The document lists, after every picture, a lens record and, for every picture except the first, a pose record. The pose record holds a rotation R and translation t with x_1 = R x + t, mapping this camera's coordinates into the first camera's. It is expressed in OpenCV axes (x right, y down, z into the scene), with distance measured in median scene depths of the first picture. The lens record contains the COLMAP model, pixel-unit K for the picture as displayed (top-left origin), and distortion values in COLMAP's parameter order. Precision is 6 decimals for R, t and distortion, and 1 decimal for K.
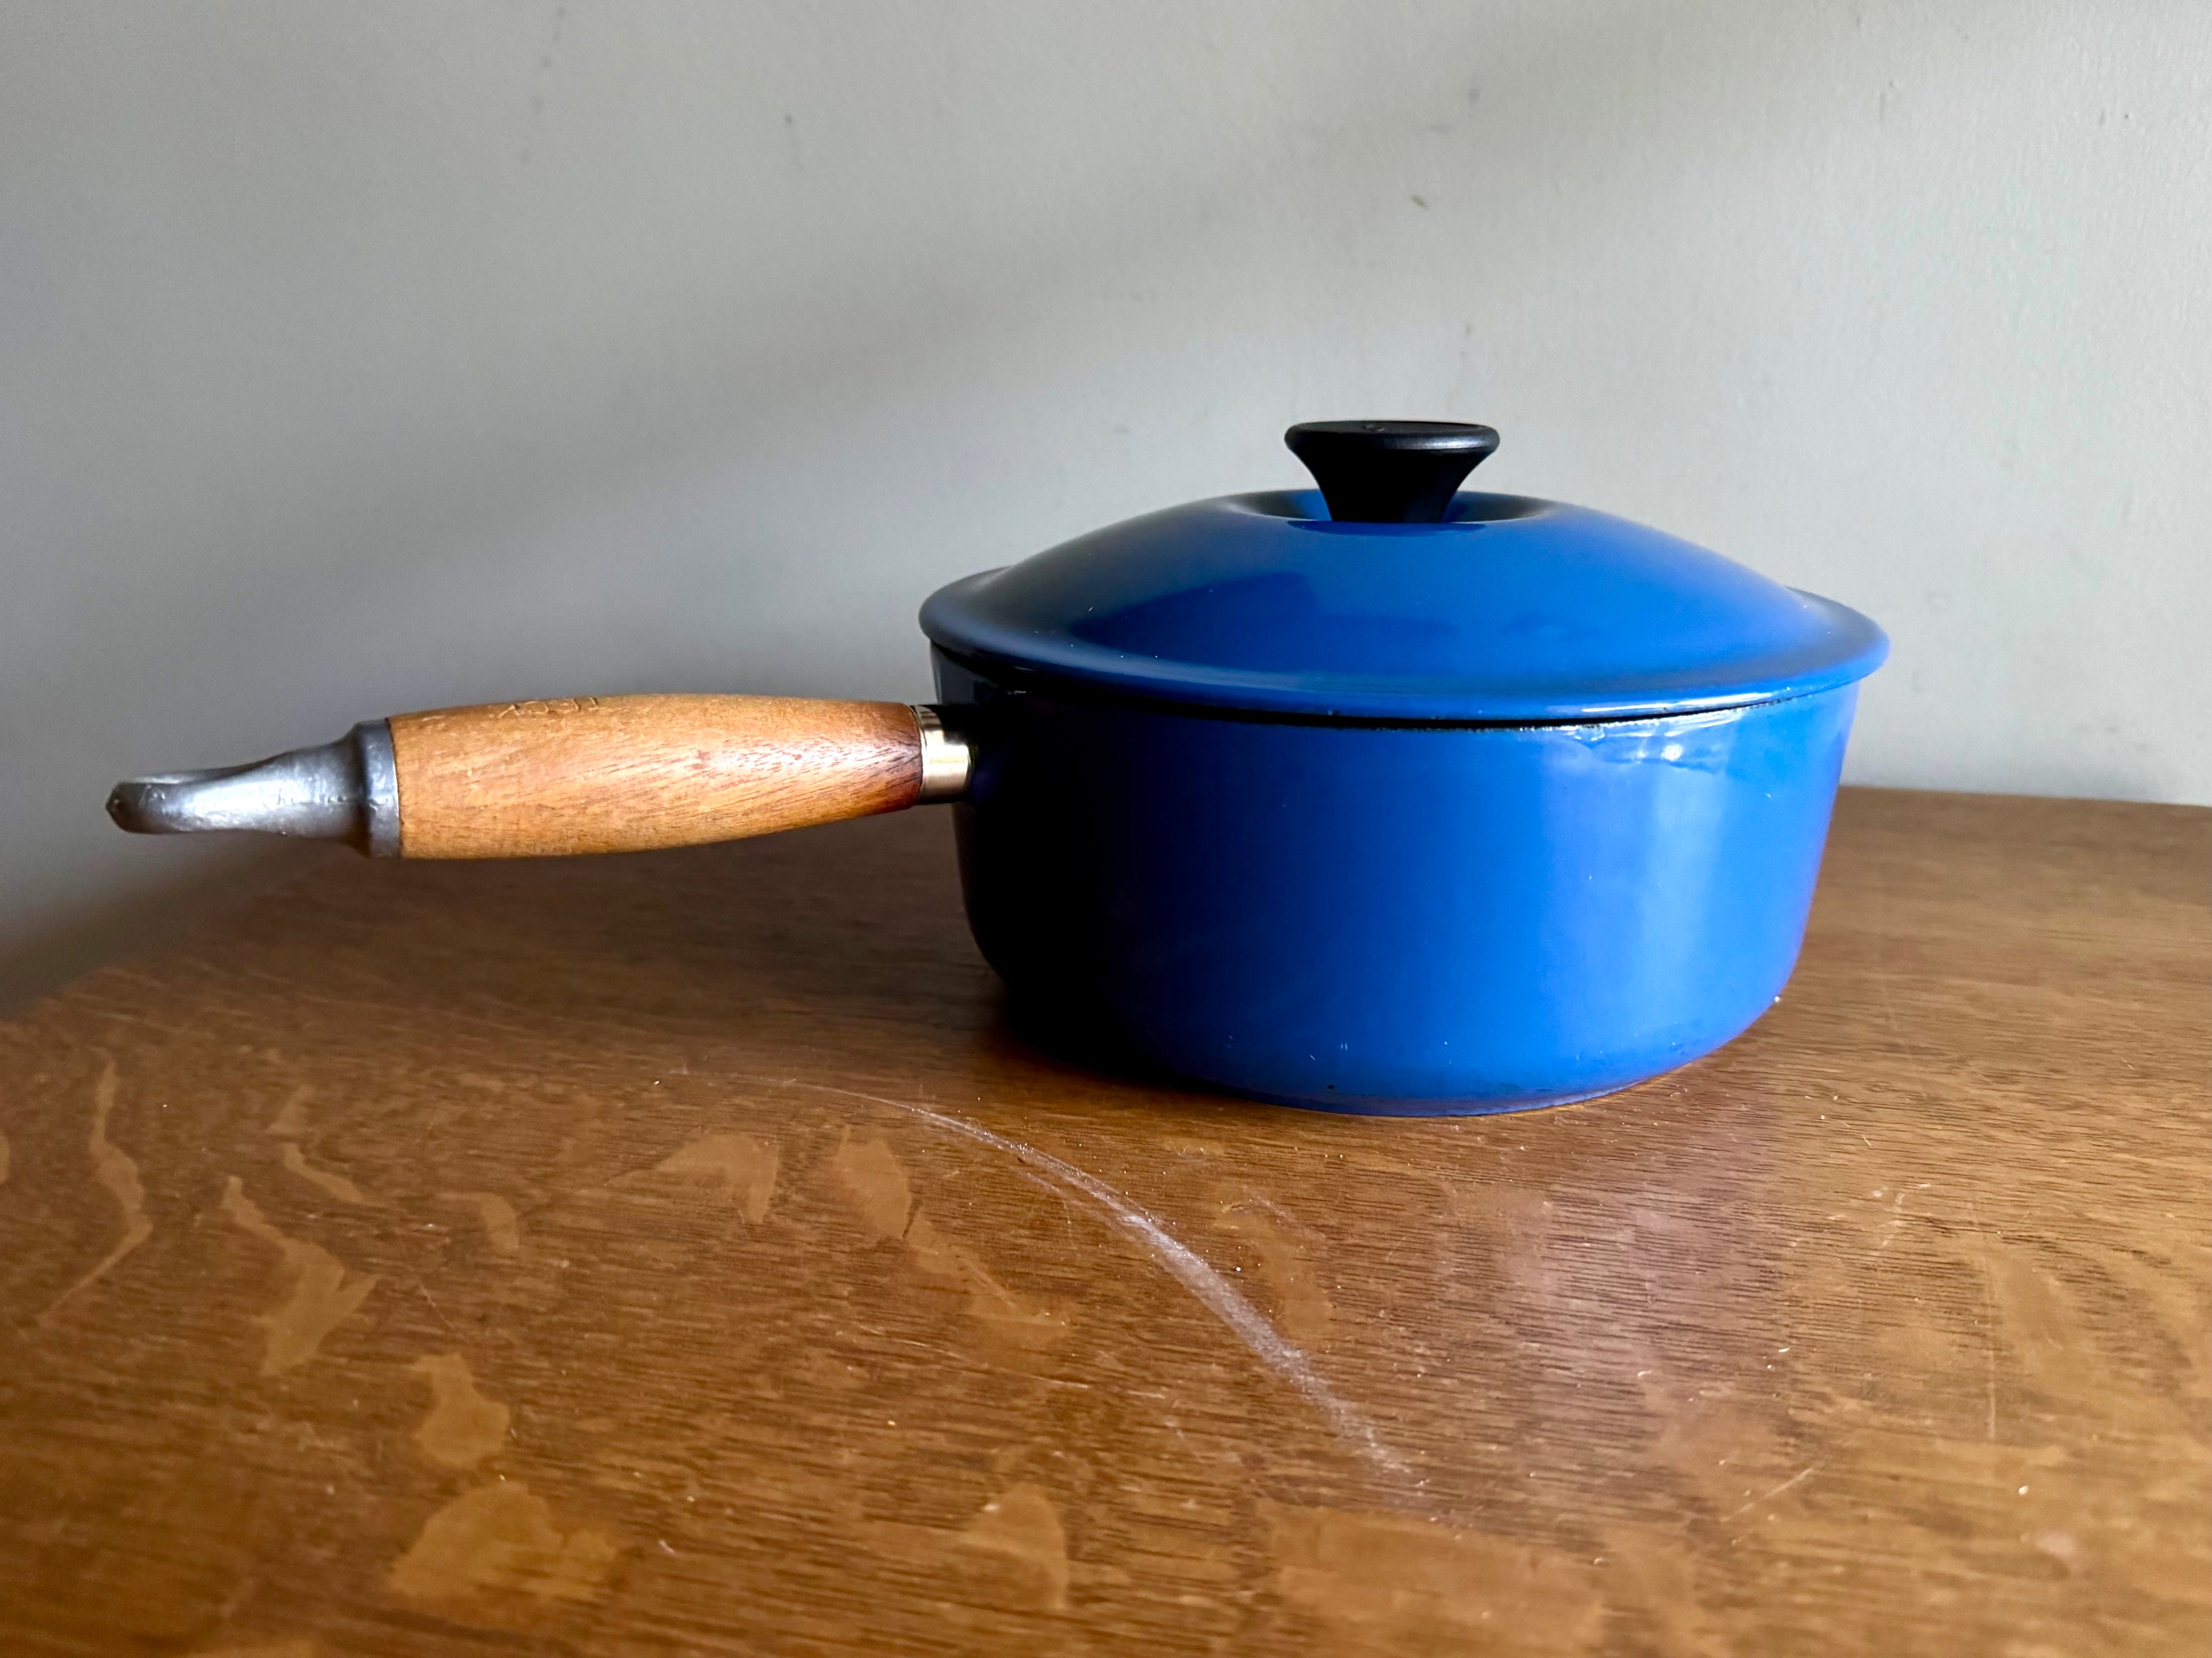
lens RADIAL K [[1678.4, 0, 1100.1], [0, 1678.4, 827.6], [0, 0, 1]] dist [0.000023, -0.025156]
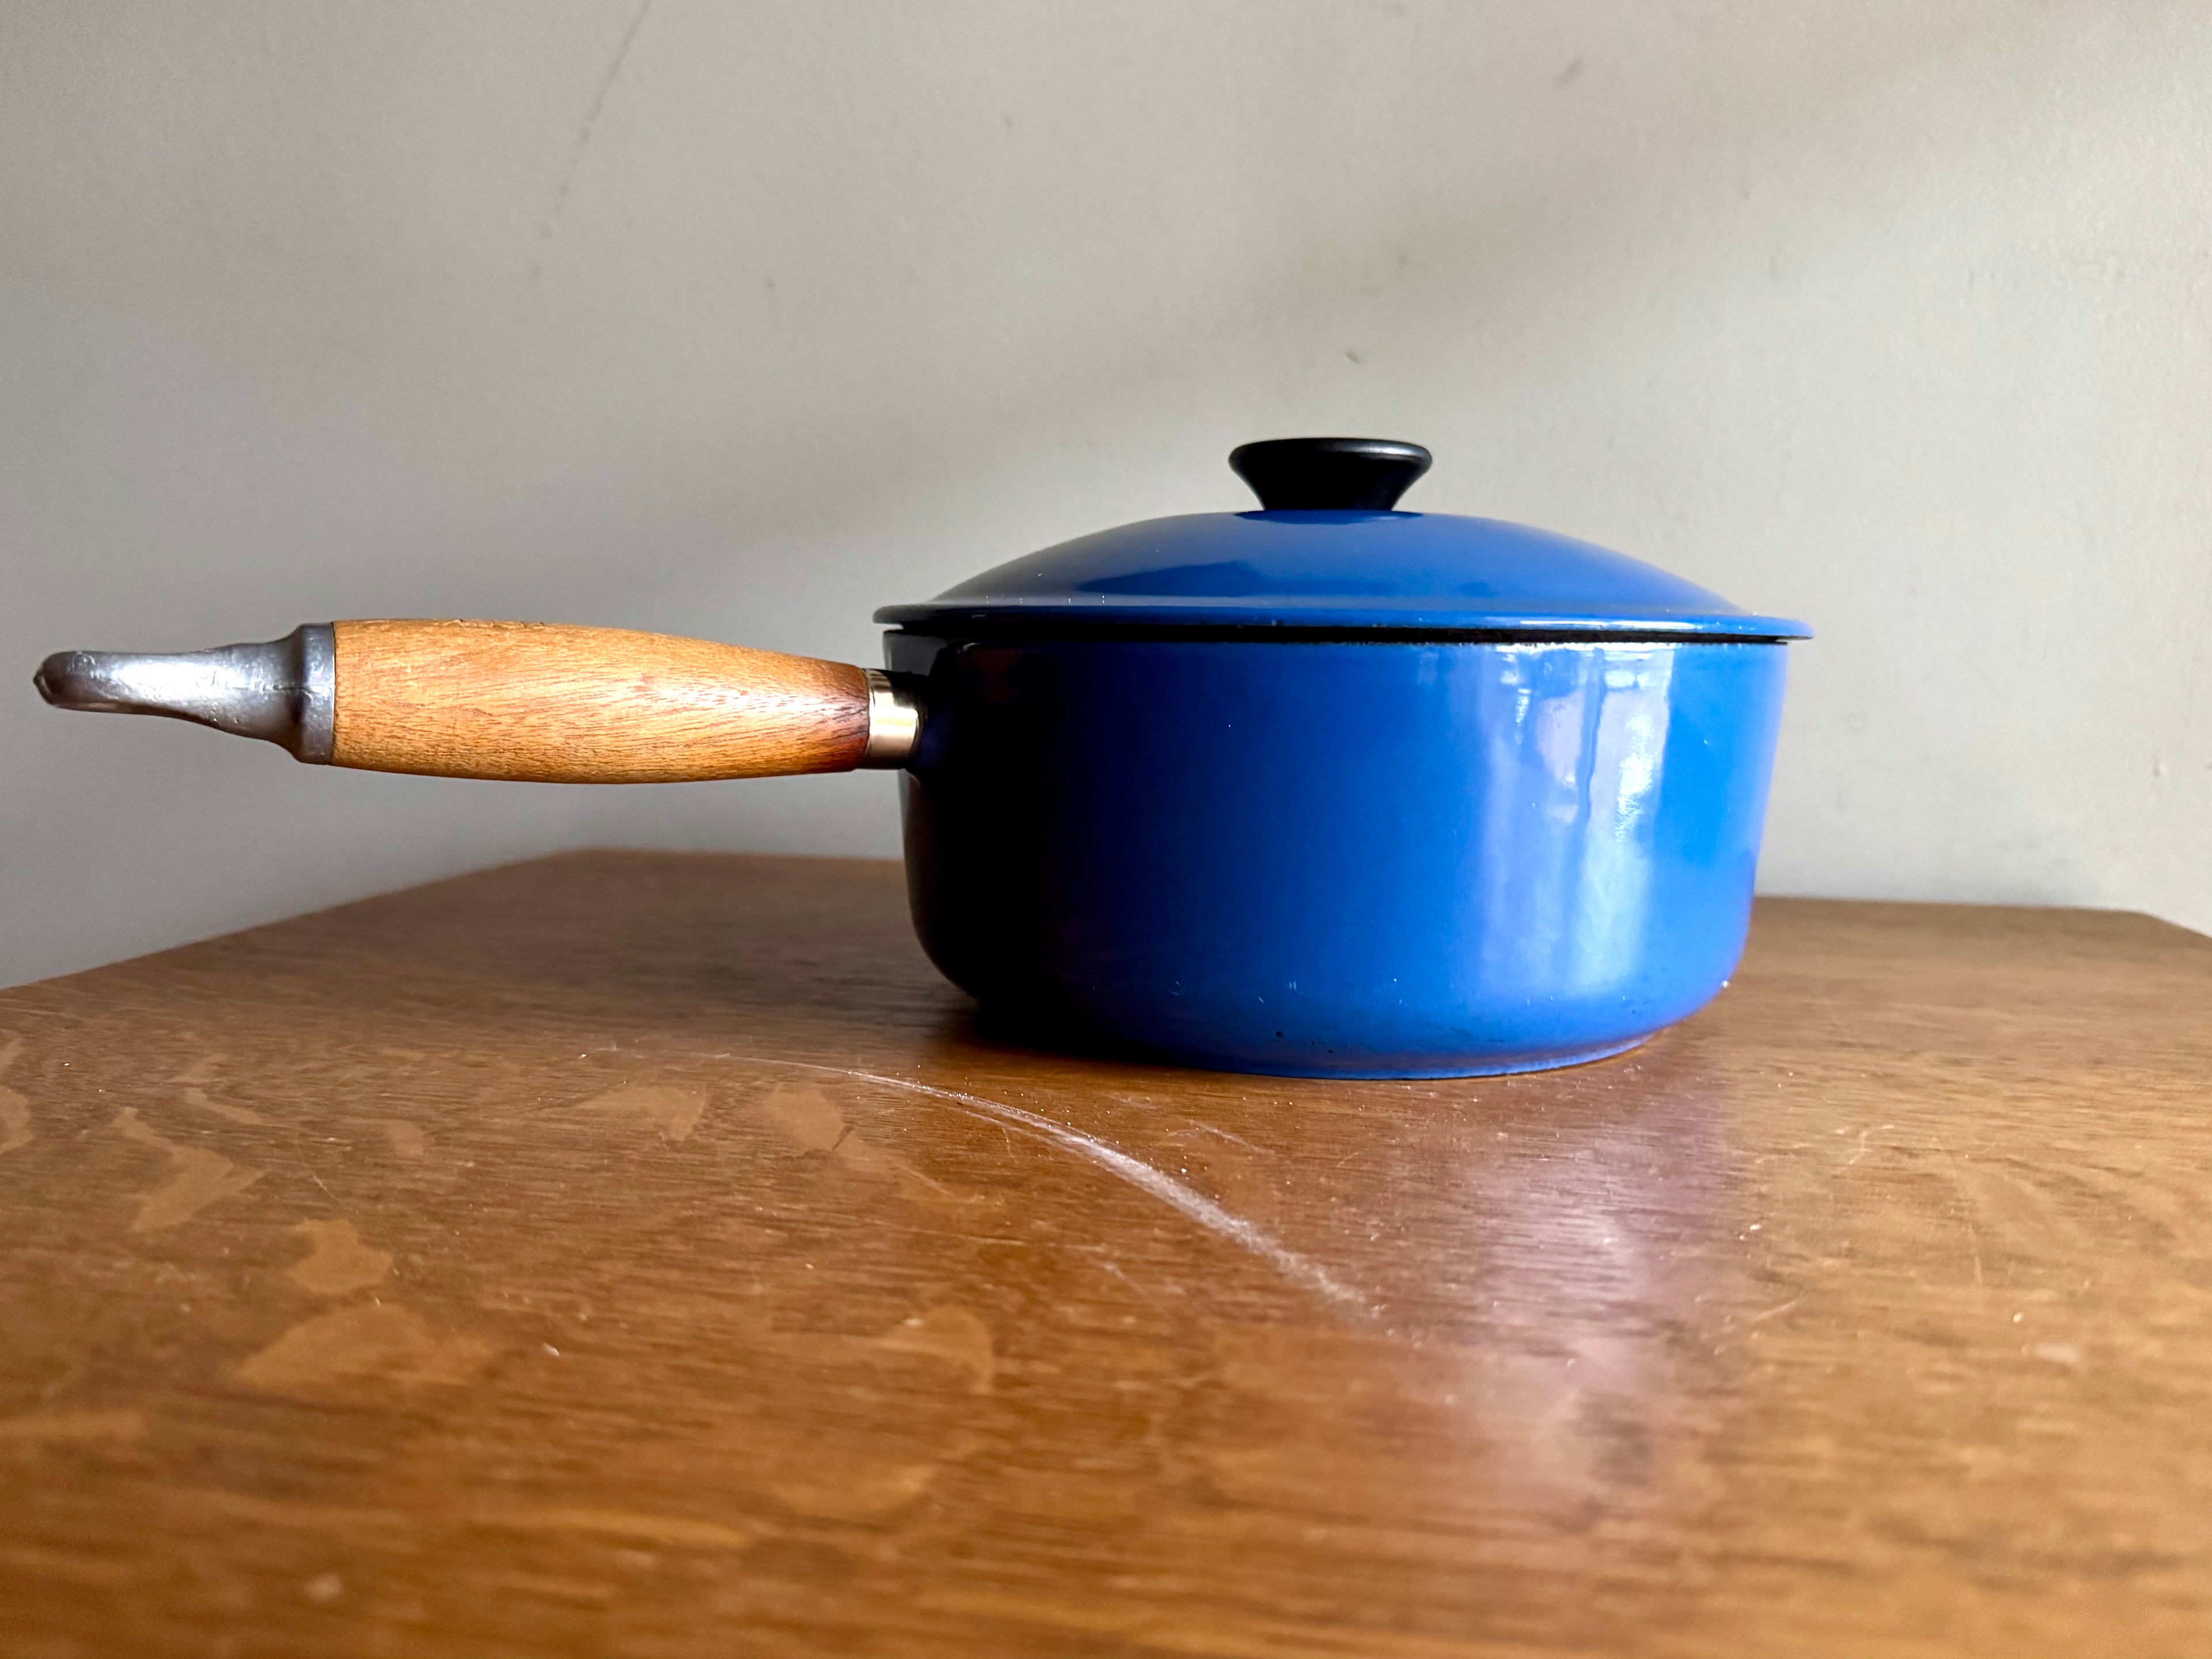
lens RADIAL K [[1628.7, 0, 1106.0], [0, 1628.7, 829.5], [0, 0, 1]] dist [-0.017962, -0.002841]
pose [[0.999608, 0.007586, 0.026956, 0.012275], [-0.002871, 0.985297, -0.170826, 0.236418], [-0.027855, 0.170681, 0.984932, 0.061702]]
